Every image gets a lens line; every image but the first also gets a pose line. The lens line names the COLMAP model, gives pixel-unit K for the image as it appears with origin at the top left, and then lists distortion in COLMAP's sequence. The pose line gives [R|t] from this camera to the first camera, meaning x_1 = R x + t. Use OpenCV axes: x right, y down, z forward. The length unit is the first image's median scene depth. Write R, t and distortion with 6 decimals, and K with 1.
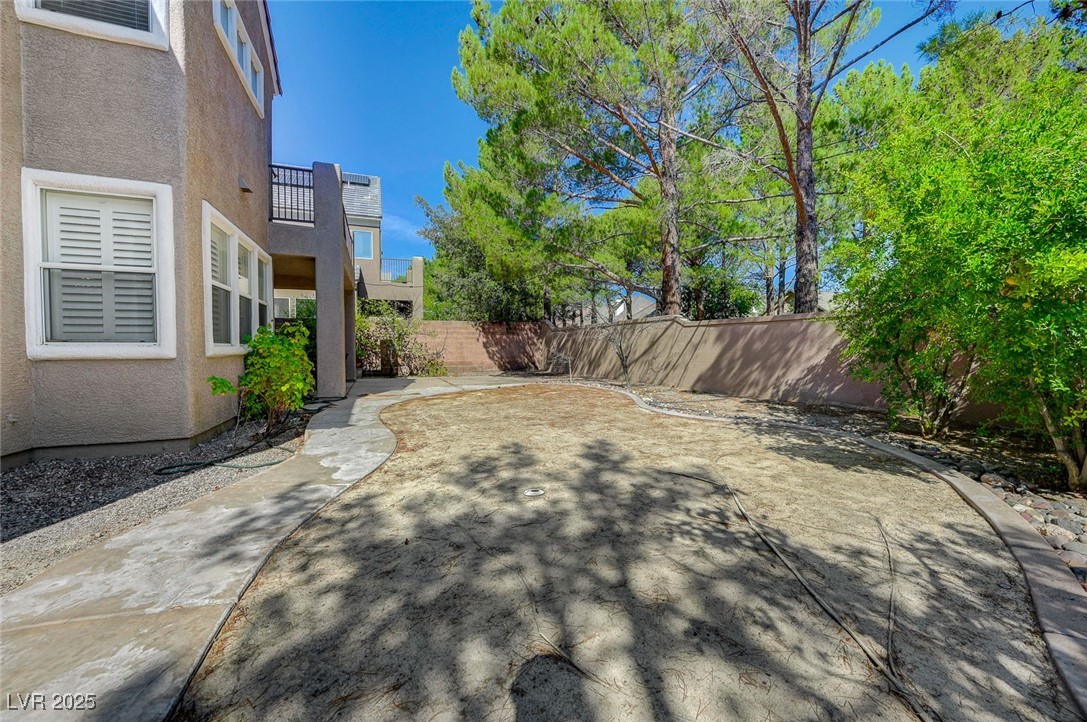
lens RADIAL K [[433.2, 0, 551.9], [0, 433.2, 358.1], [0, 0, 1]] dist [-0.001367, 0.001313]
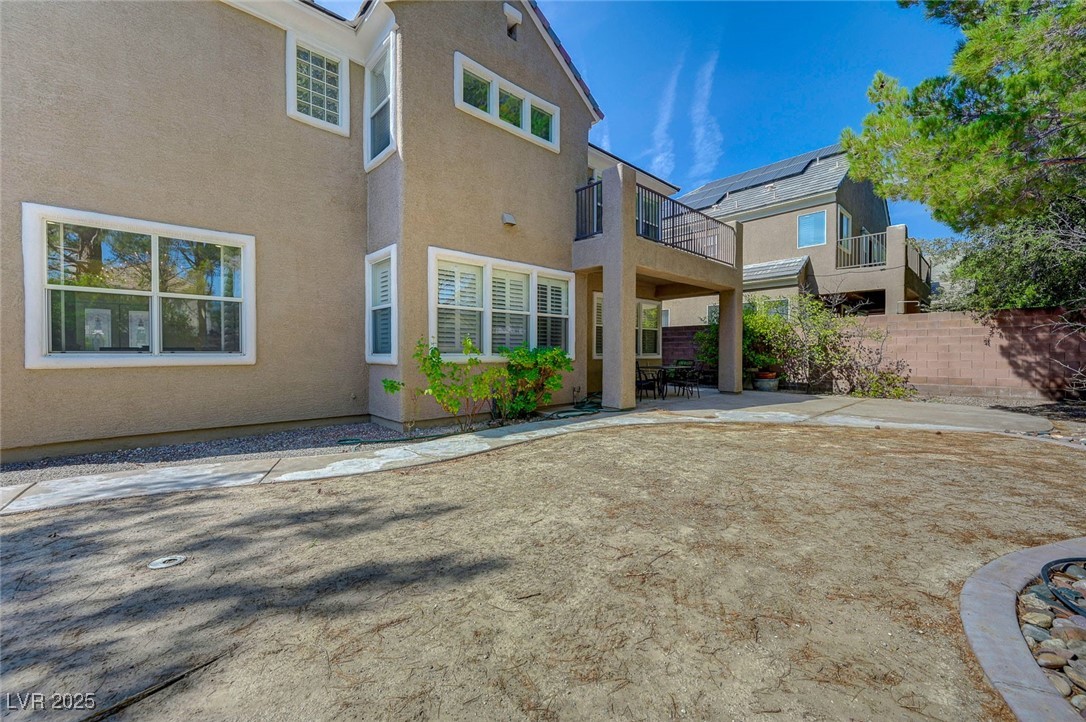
lens RADIAL K [[432.8, 0, 546.9], [0, 432.8, 356.8], [0, 0, 1]] dist [-0.001367, 0.001313]
pose [[0.354485, 0.013029, -0.934971, 0.763554], [-0.024801, 0.999682, 0.004528, -0.052518], [0.934733, 0.021583, 0.354695, 1.173592]]
